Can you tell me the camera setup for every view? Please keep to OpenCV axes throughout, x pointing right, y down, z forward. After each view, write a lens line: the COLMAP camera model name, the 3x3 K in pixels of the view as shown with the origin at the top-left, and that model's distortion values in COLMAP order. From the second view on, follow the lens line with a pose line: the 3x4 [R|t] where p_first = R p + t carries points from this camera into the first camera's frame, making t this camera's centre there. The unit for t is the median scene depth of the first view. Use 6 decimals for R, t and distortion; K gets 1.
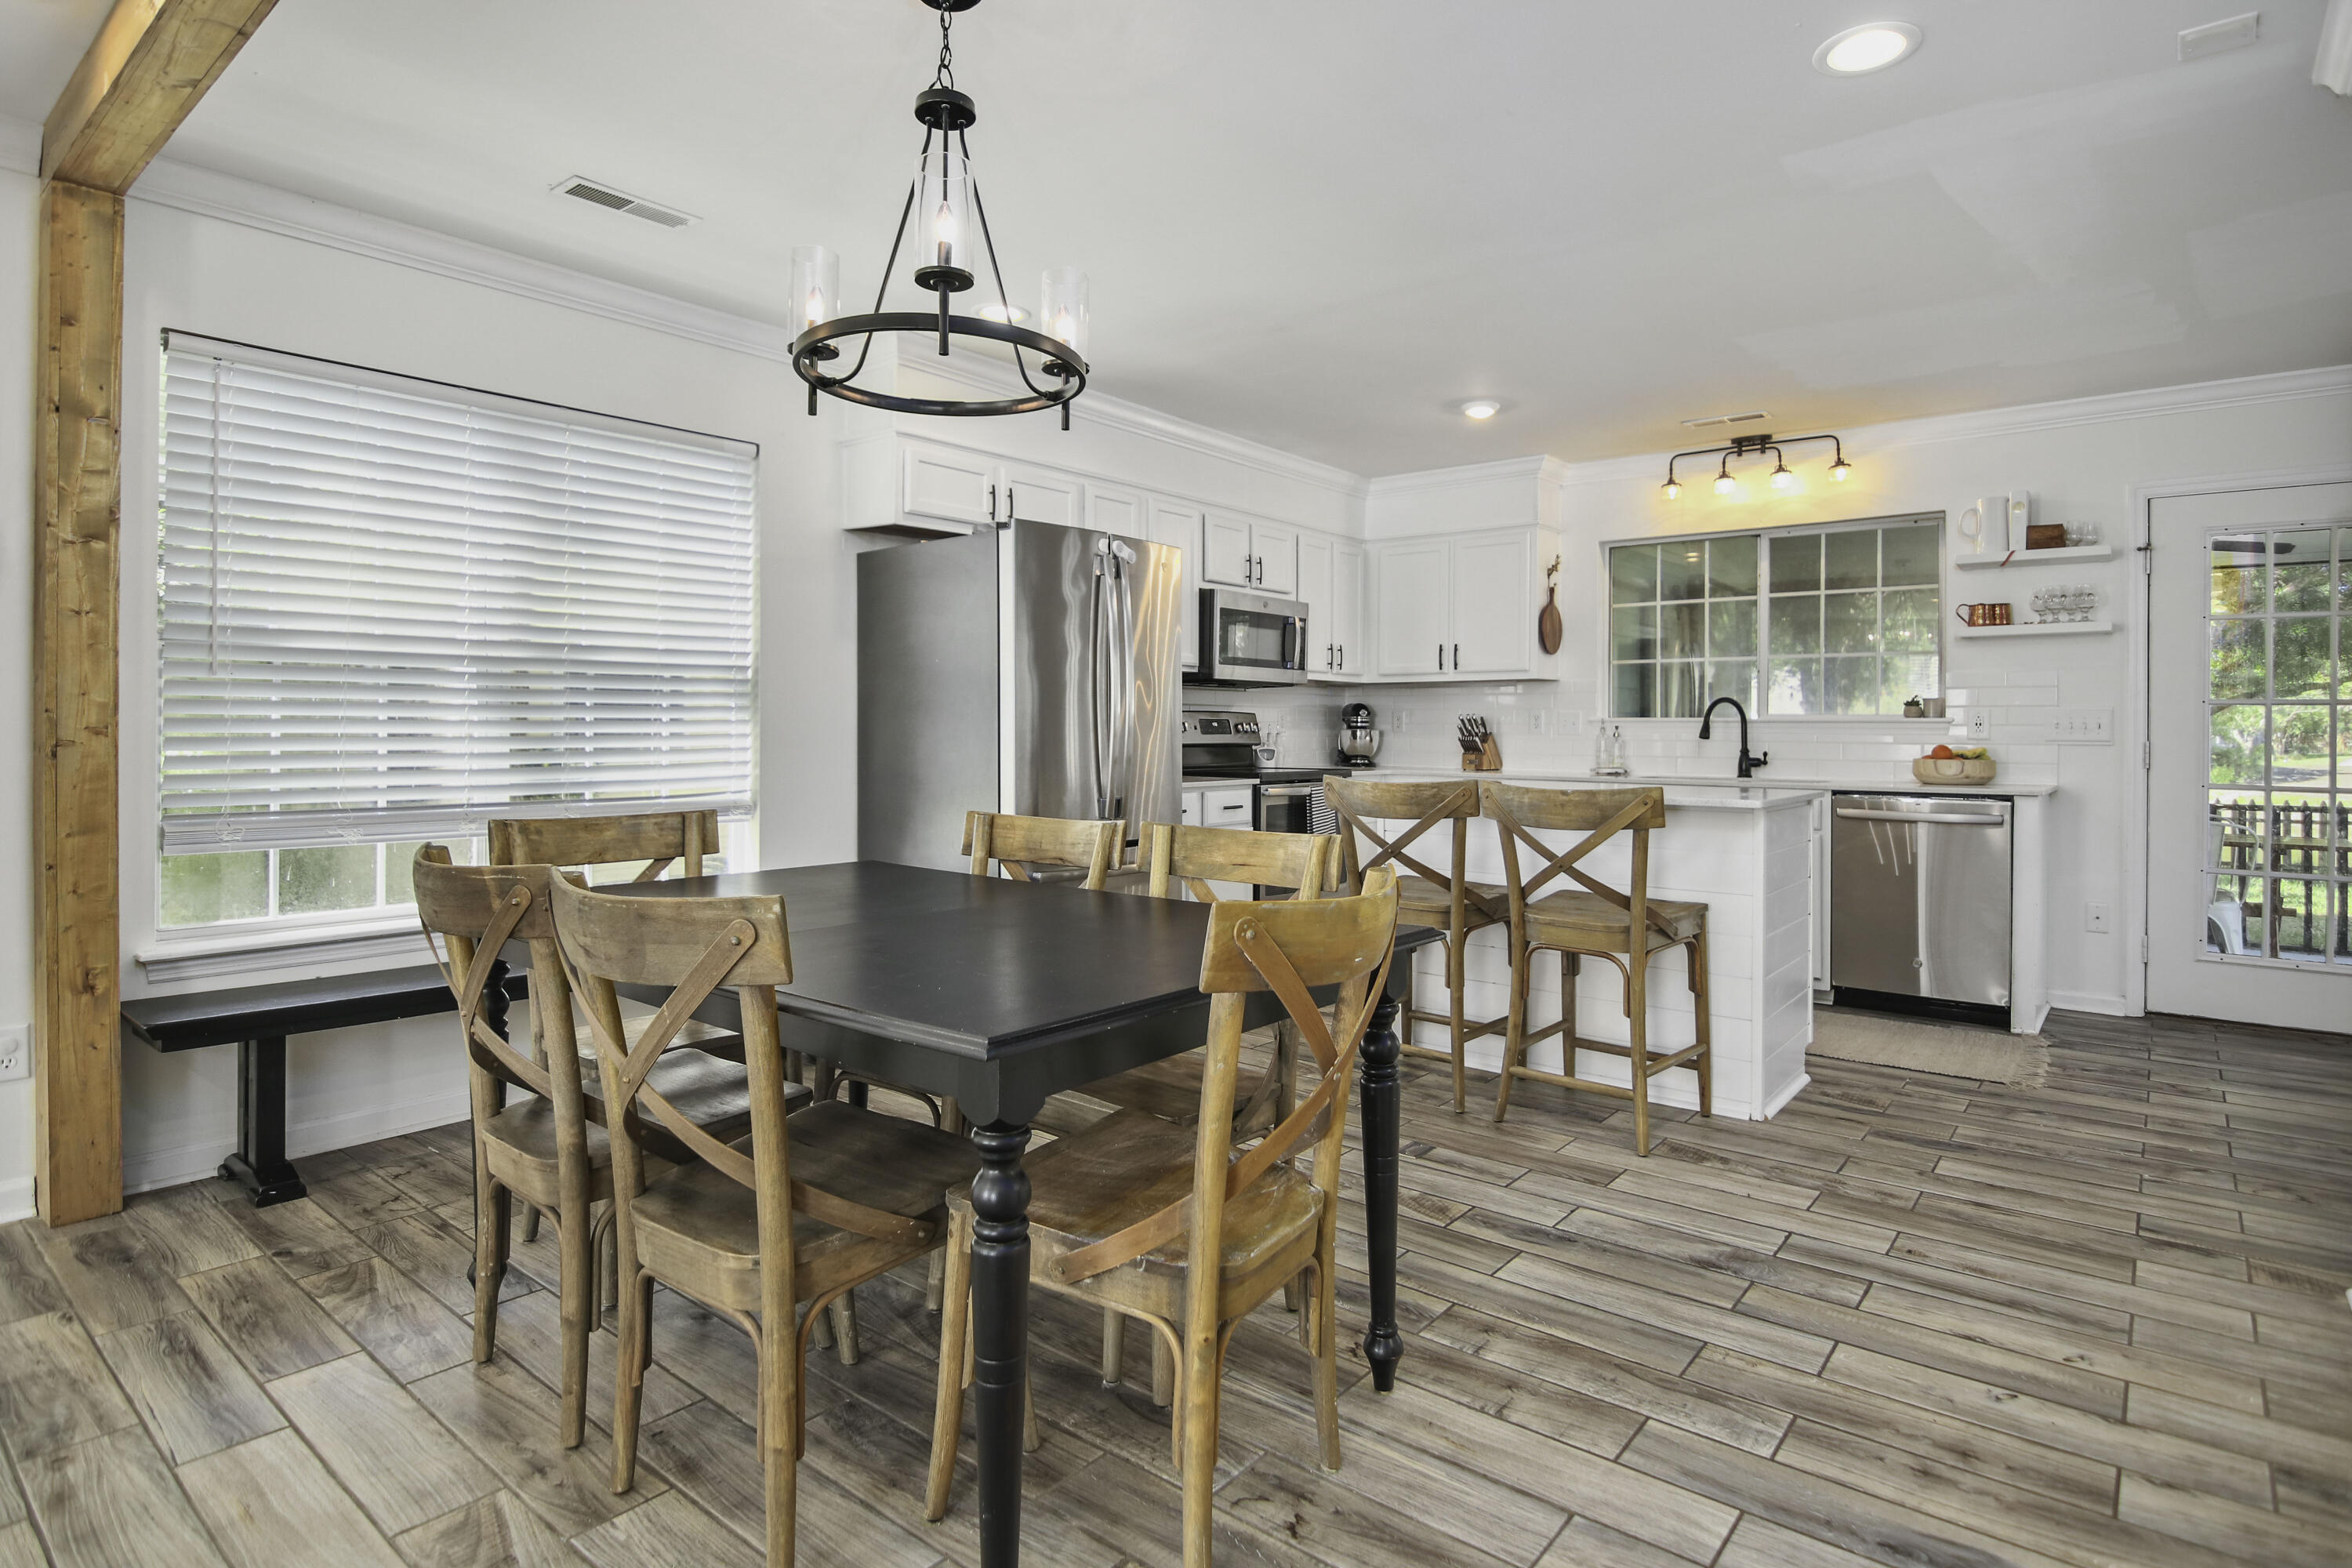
lens RADIAL K [[1228.1, 0, 1173.2], [0, 1228.1, 737.6], [0, 0, 1]] dist [-0.024282, -0.000443]
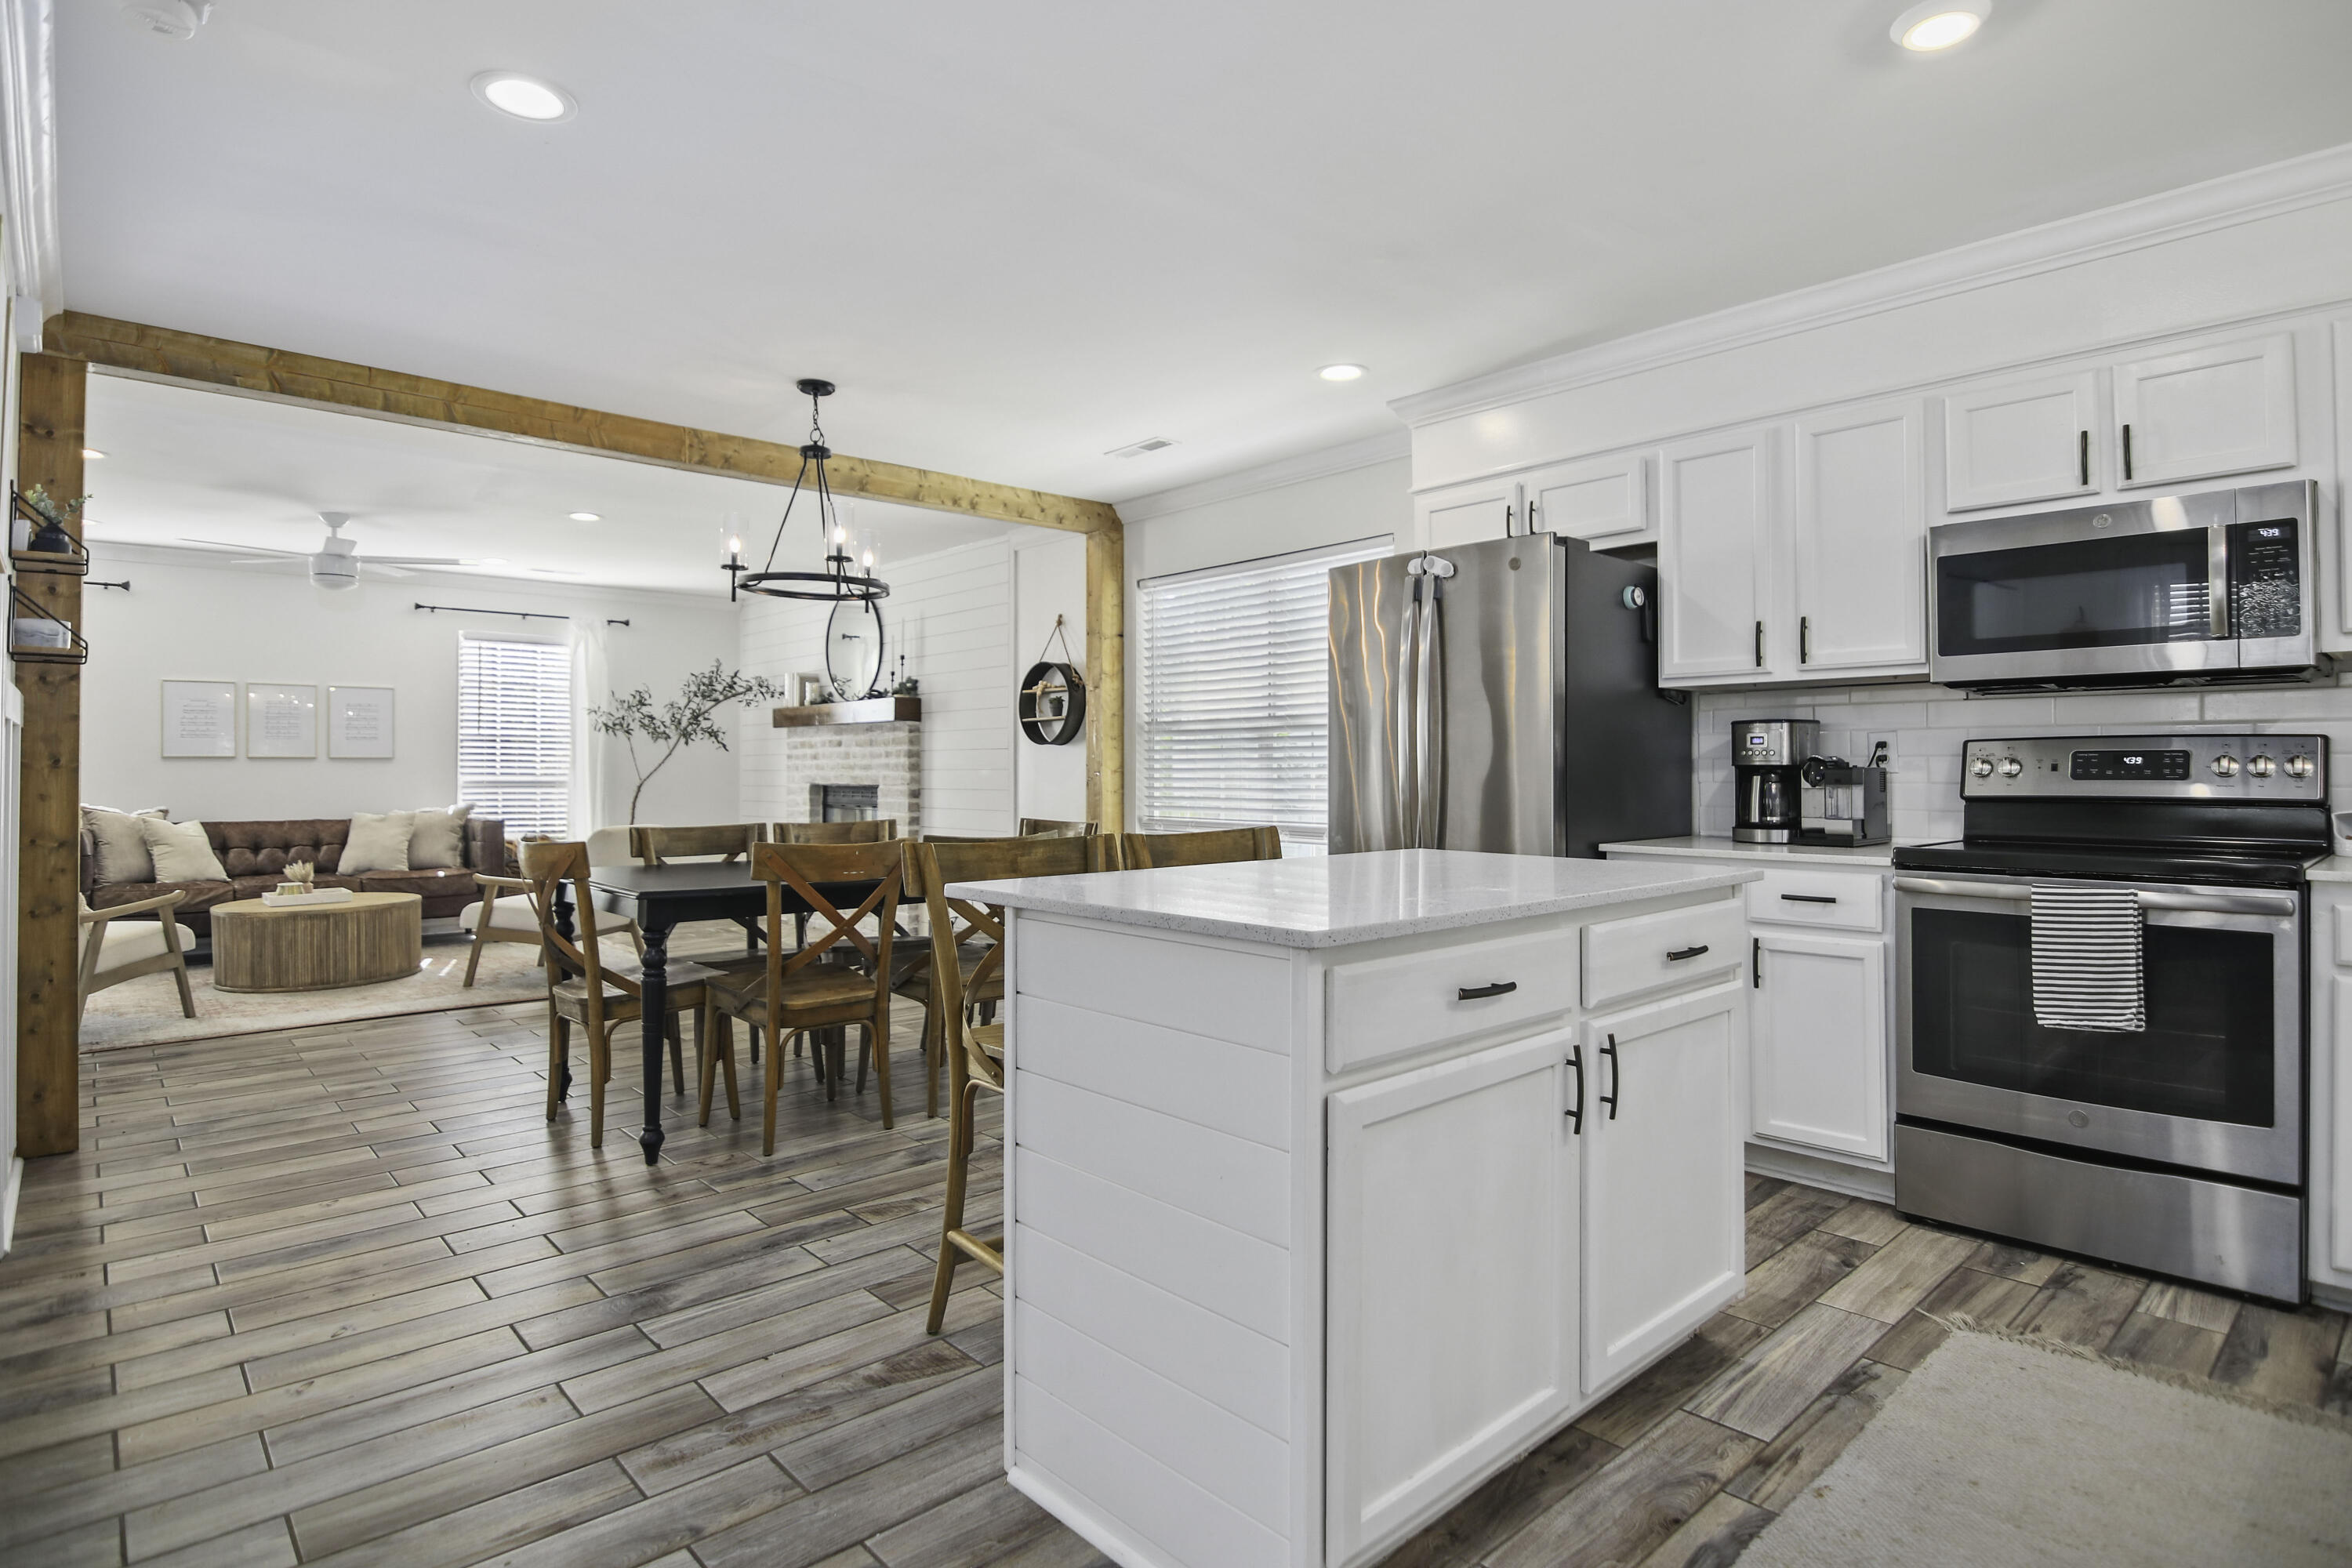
lens RADIAL K [[1217.5, 0, 1180.0], [0, 1217.5, 756.0], [0, 0, 1]] dist [-0.003014, -0.012315]
pose [[-0.140473, -0.017352, -0.989932, 0.687641], [-0.008433, 0.999831, -0.016329, -0.001197], [0.990049, 0.006055, -0.140596, 0.775226]]
